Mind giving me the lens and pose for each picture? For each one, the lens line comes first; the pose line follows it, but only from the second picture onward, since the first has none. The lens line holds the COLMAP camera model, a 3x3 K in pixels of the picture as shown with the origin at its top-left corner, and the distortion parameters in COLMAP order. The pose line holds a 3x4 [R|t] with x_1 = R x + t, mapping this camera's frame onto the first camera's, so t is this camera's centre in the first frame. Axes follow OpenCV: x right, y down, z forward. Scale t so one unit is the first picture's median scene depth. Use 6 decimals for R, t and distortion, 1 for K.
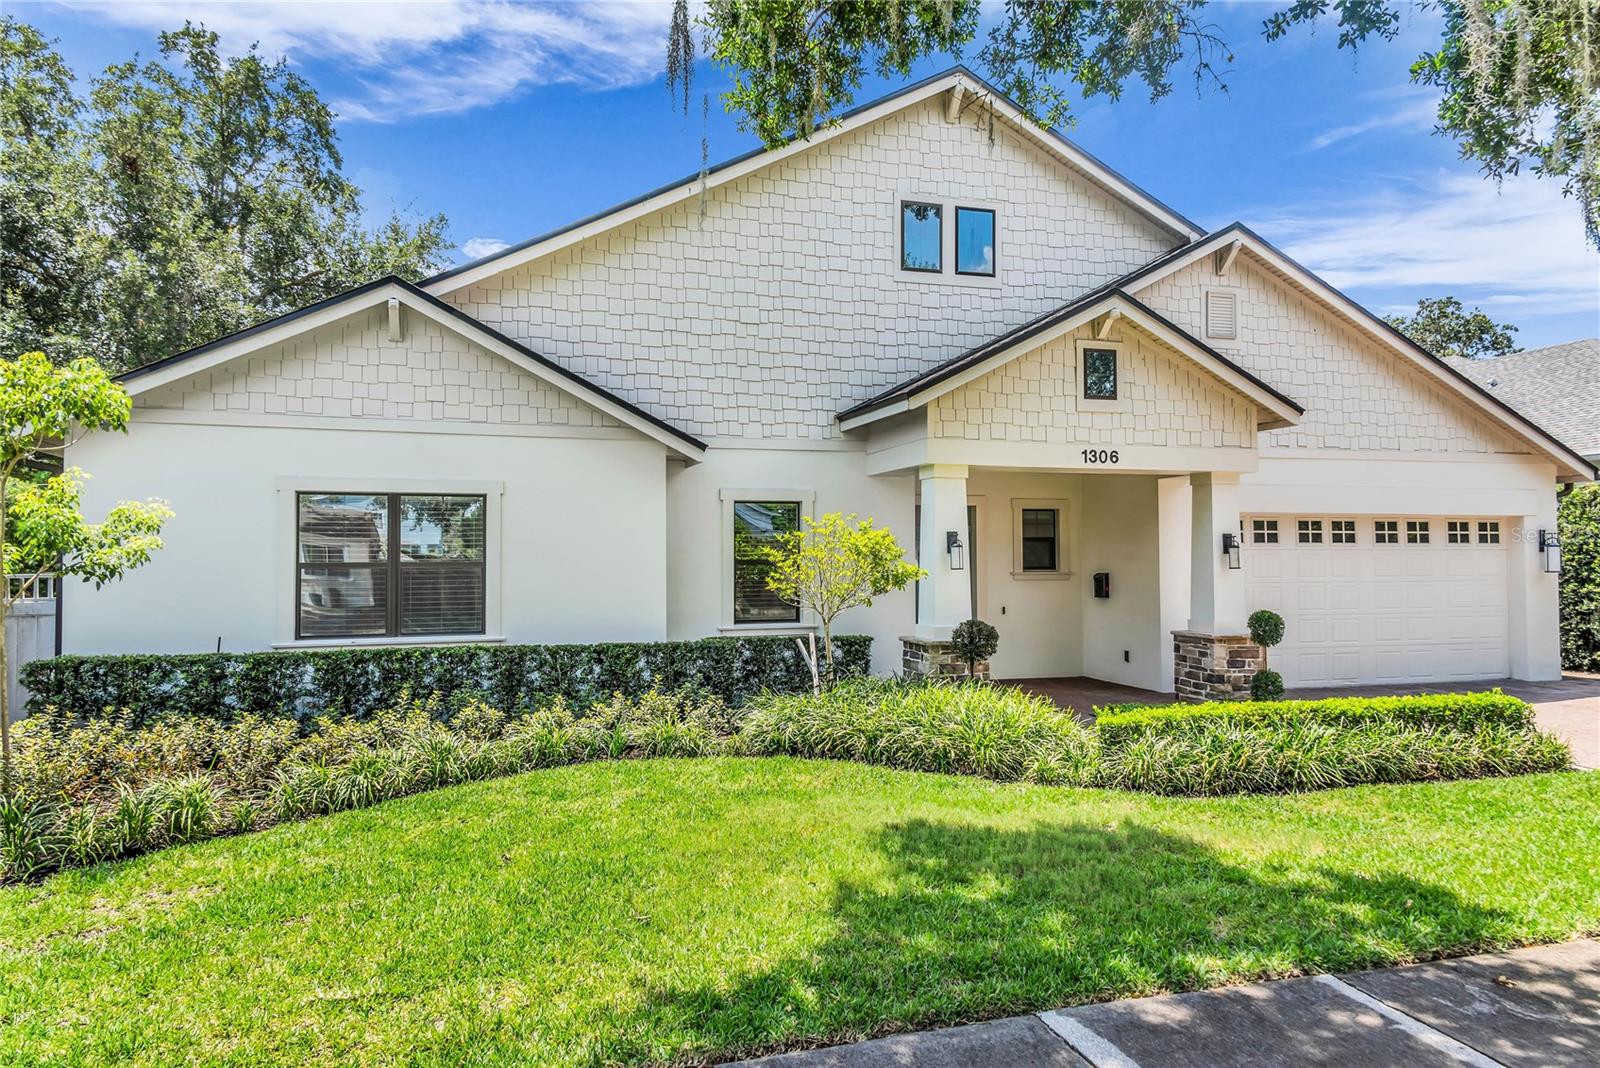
lens RADIAL K [[1038.3, 0, 804.4], [0, 1038.3, 525.6], [0, 0, 1]] dist [0.052819, 0.003130]
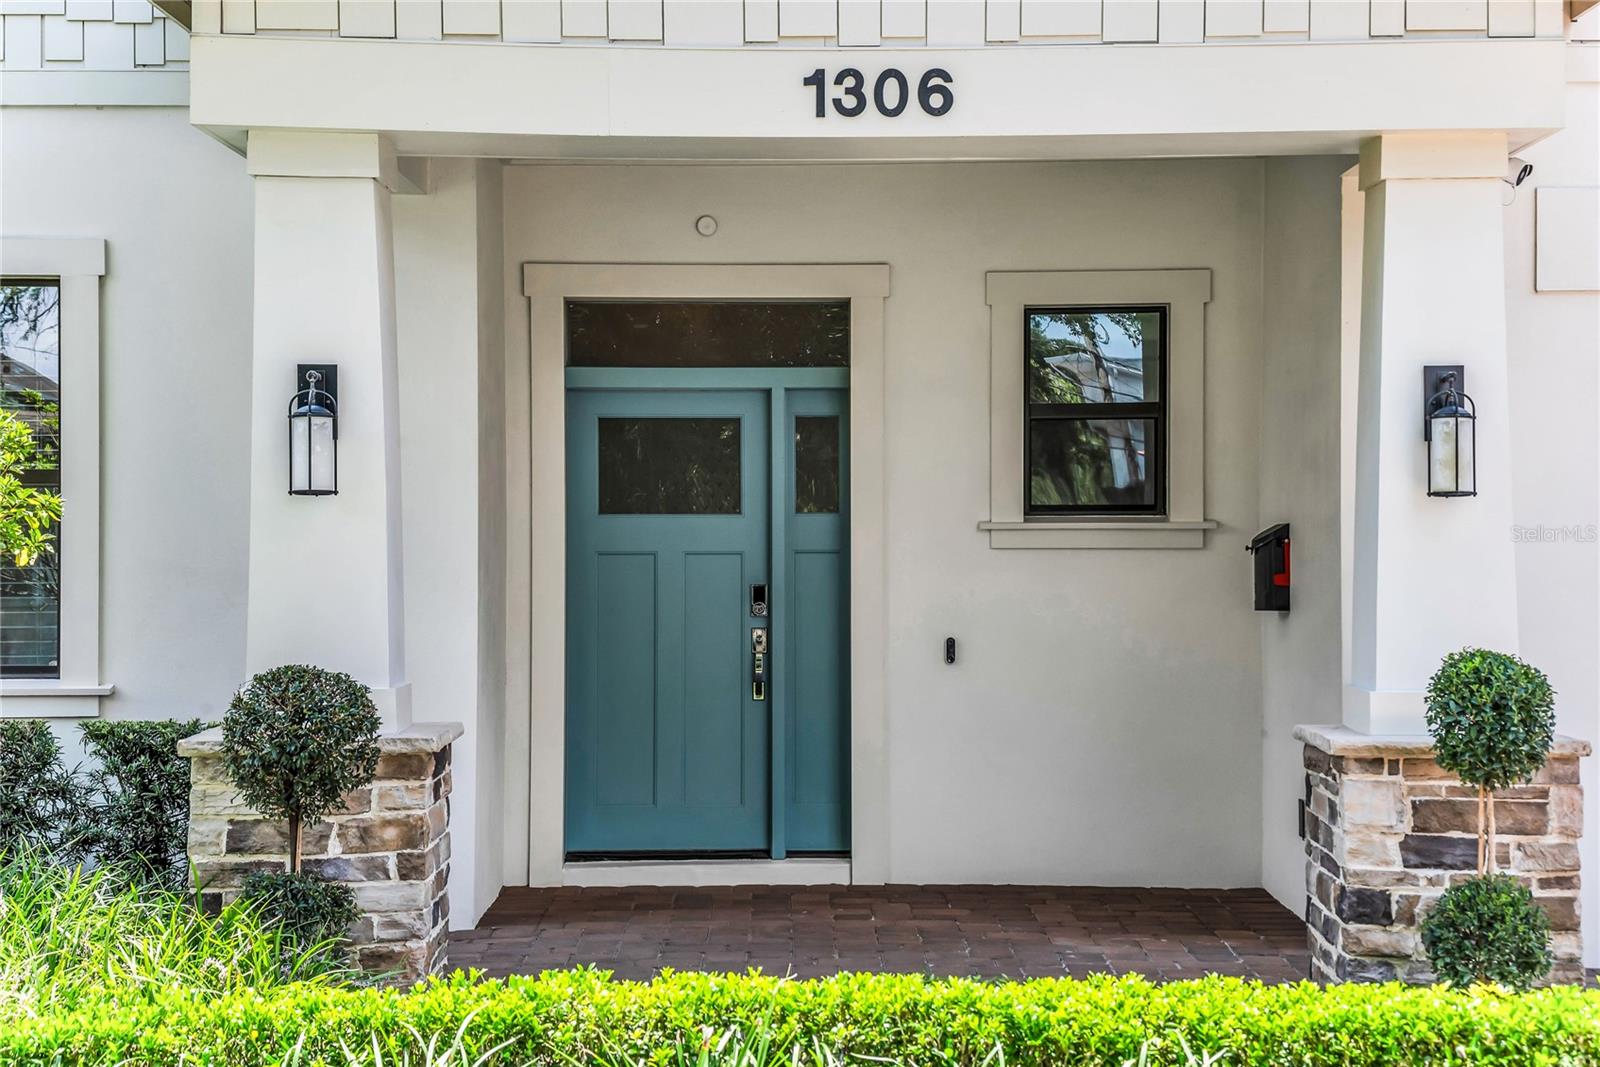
lens RADIAL K [[2997.0, 0, 814.9], [0, 2997.0, 535.3], [0, 0, 1]] dist [0.208949, 0.000000]
pose [[0.960772, 0.004250, -0.277307, 0.450028], [0.005586, 0.999383, 0.034670, 0.021838], [0.277284, -0.034859, 0.960155, 0.203670]]
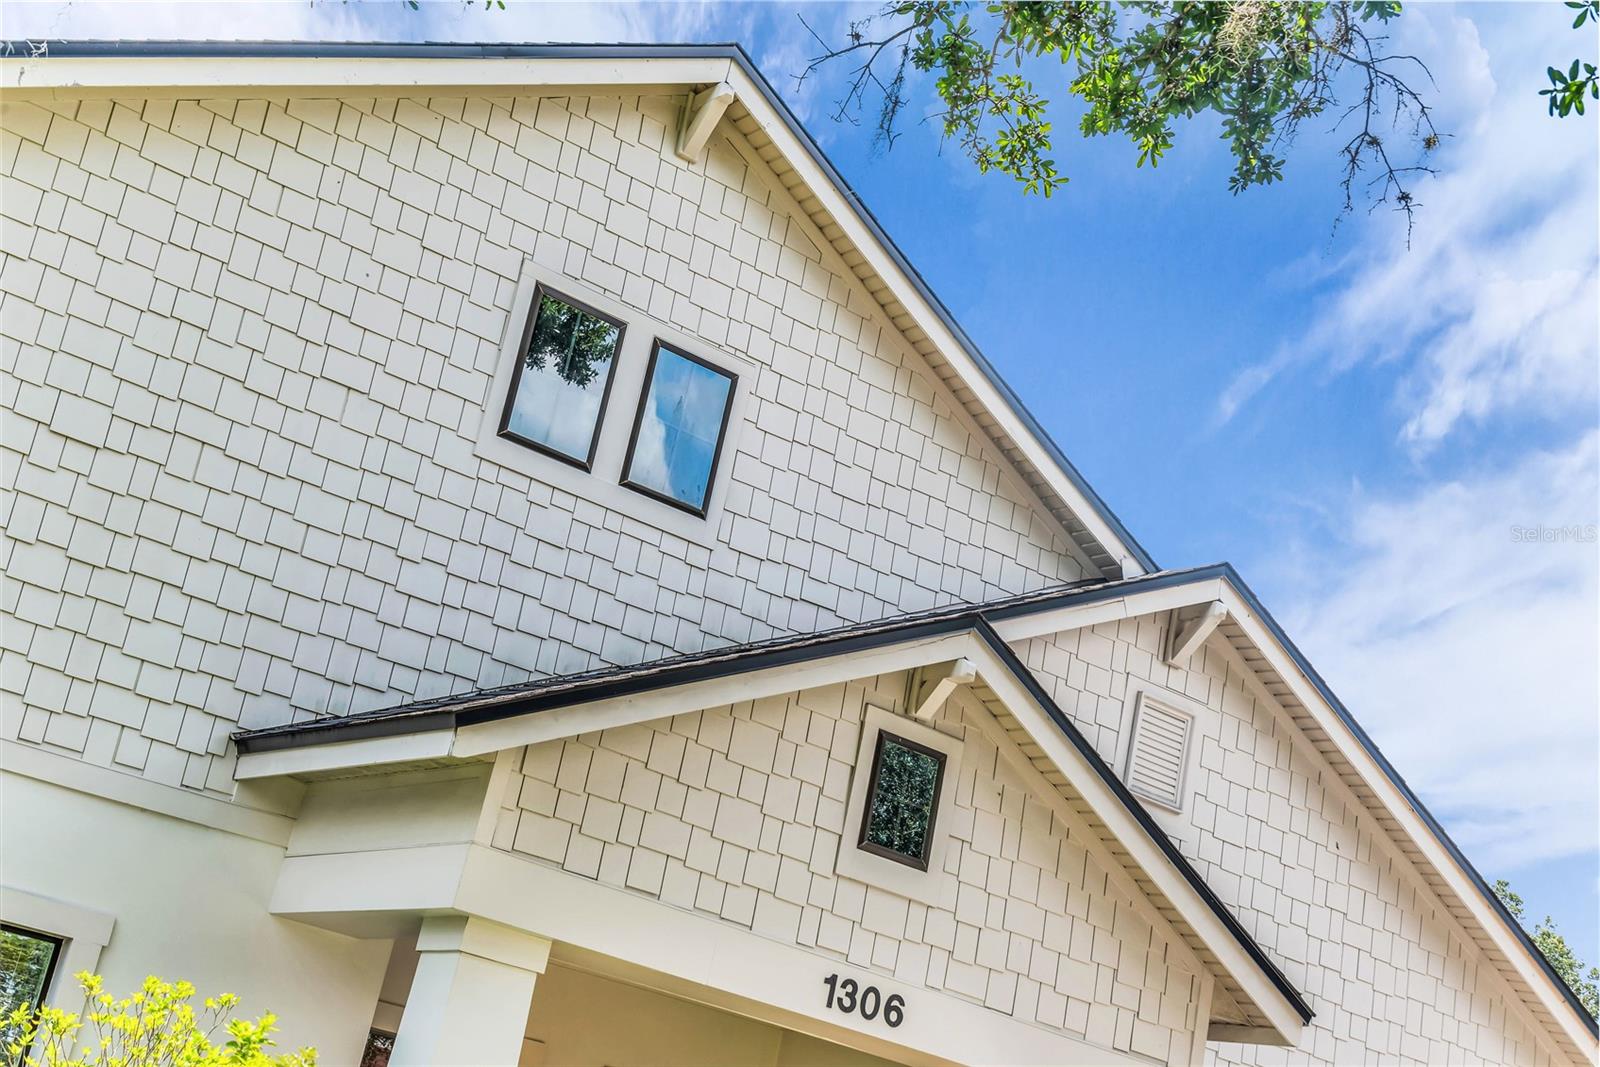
lens RADIAL K [[2400.1, 0, 805.2], [0, 2400.1, 531.9], [0, 0, 1]] dist [0.363040, 0.000000]
pose [[0.923505, 0.287485, 0.253949, -0.025706], [-0.217090, 0.937527, -0.271872, 0.022571], [-0.316243, 0.195945, 0.928222, 0.090751]]
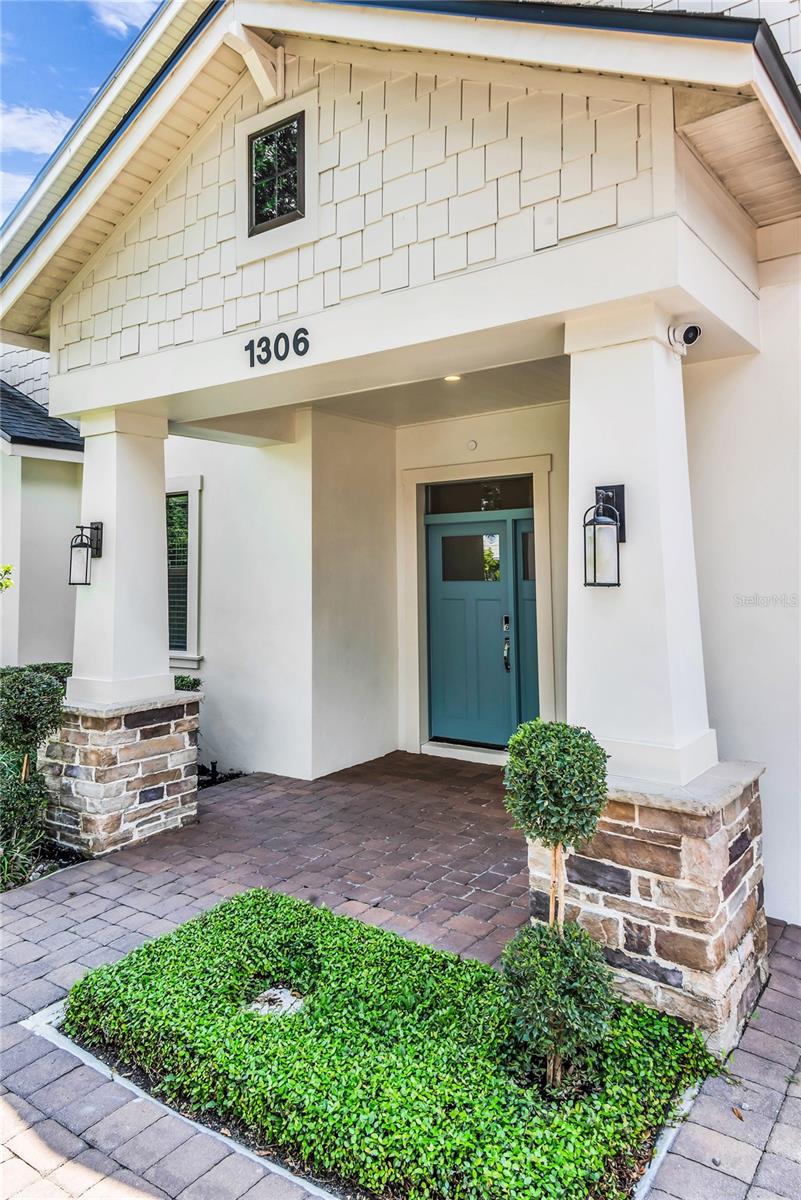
lens RADIAL K [[778.7, 0, 425.9], [0, 778.7, 522.2], [0, 0, 1]] dist [0.052819, 0.003130]
pose [[0.629293, -0.052236, -0.775411, 0.548841], [0.038430, 0.998610, -0.036083, 0.026144], [0.776218, -0.007092, 0.630425, 0.760426]]
